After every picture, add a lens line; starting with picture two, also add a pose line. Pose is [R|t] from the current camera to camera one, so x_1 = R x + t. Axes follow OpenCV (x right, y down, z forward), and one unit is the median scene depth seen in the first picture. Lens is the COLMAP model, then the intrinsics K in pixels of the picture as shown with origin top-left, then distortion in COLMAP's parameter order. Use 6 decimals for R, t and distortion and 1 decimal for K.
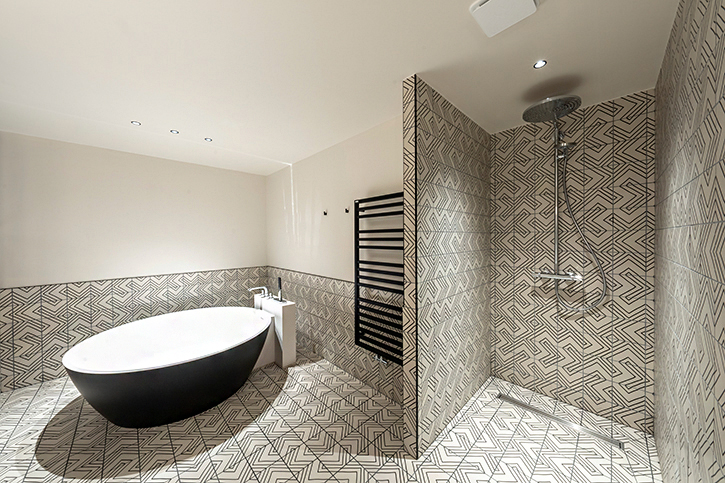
lens RADIAL K [[245.5, 0, 362.1], [0, 245.5, 243.7], [0, 0, 1]] dist [-0.000965, 0.000455]
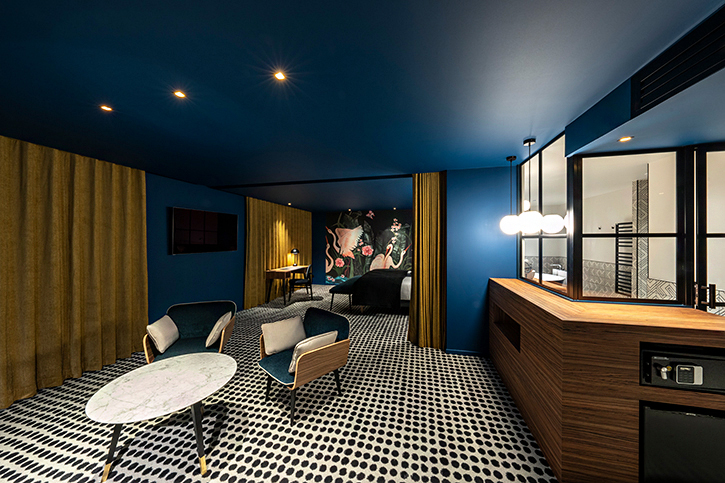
lens RADIAL K [[245.5, 0, 363.7], [0, 245.5, 239.0], [0, 0, 1]] dist [-0.000965, 0.000455]
pose [[0.541958, 0.004758, -0.840392, 0.482018], [-0.021227, 0.999742, -0.008029, 0.015243], [0.840138, 0.022190, 0.541919, -1.648241]]
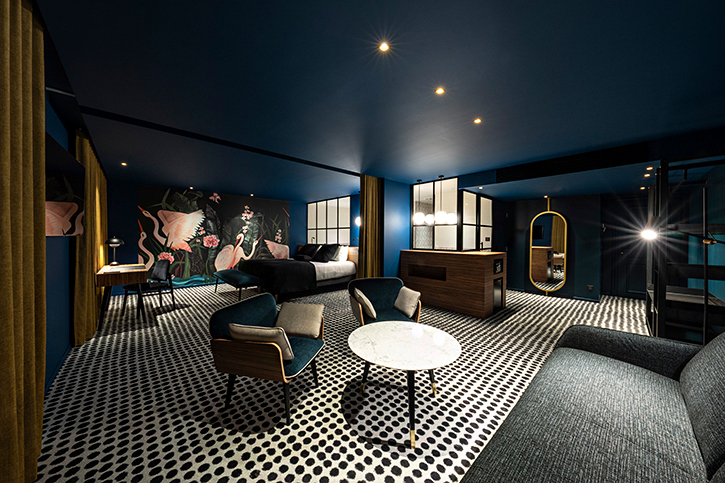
lens RADIAL K [[245.5, 0, 360.1], [0, 245.5, 244.8], [0, 0, 1]] dist [-0.000965, 0.000455]
pose [[0.999843, 0.015141, -0.009251, -0.517463], [-0.015051, 0.999839, 0.009722, 0.123313], [0.009396, -0.009582, 0.999910, -2.451513]]
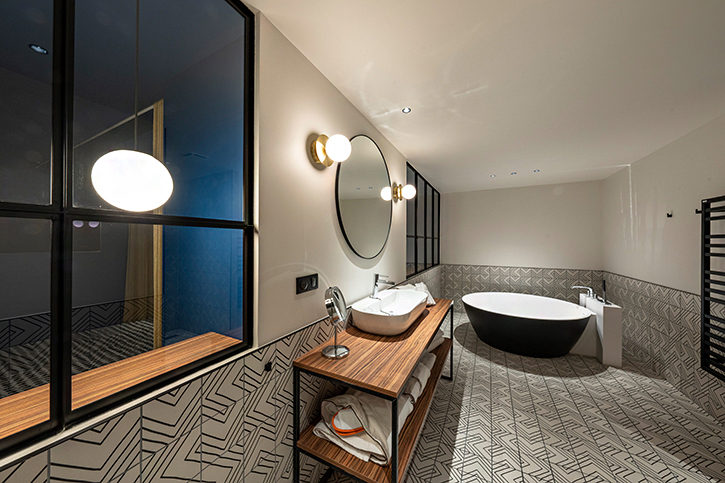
lens RADIAL K [[245.5, 0, 363.8], [0, 245.5, 239.3], [0, 0, 1]] dist [-0.000965, 0.000455]
pose [[0.330458, -0.000609, -0.943820, 0.336790], [-0.029725, 0.999497, -0.011053, 0.005044], [0.943352, 0.031708, 0.330274, -0.348311]]
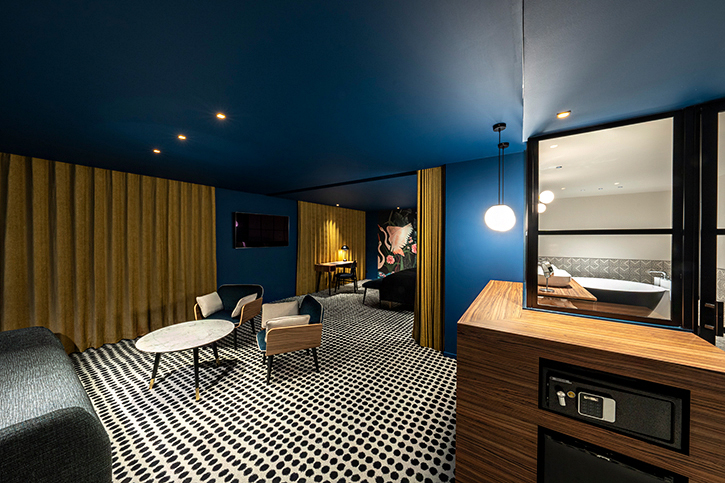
lens RADIAL K [[245.5, 0, 364.0], [0, 245.5, 239.2], [0, 0, 1]] dist [-0.000965, 0.000455]
pose [[0.219562, 0.014829, -0.975486, 0.742424], [-0.024313, 0.999657, 0.009724, 0.005587], [0.975296, 0.021582, 0.219847, -1.249472]]
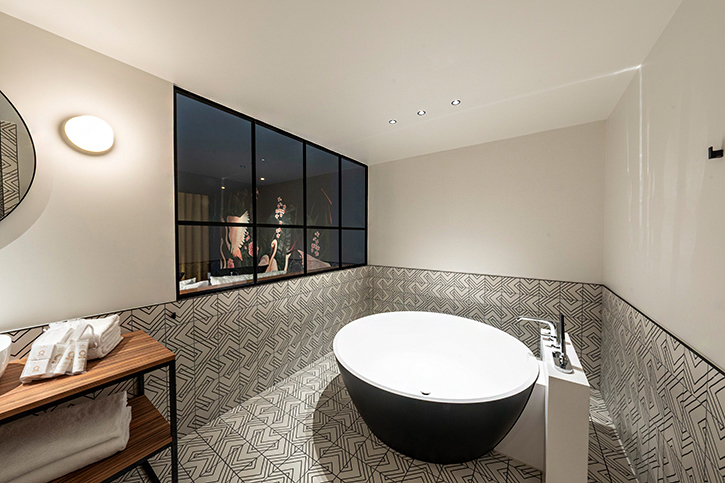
lens RADIAL K [[245.5, 0, 365.3], [0, 245.5, 240.6], [0, 0, 1]] dist [-0.000965, 0.000455]
pose [[0.203844, 0.030636, -0.978524, 0.064695], [-0.028256, 0.999278, 0.025400, -0.011318], [0.978596, 0.022472, 0.204562, 0.539319]]
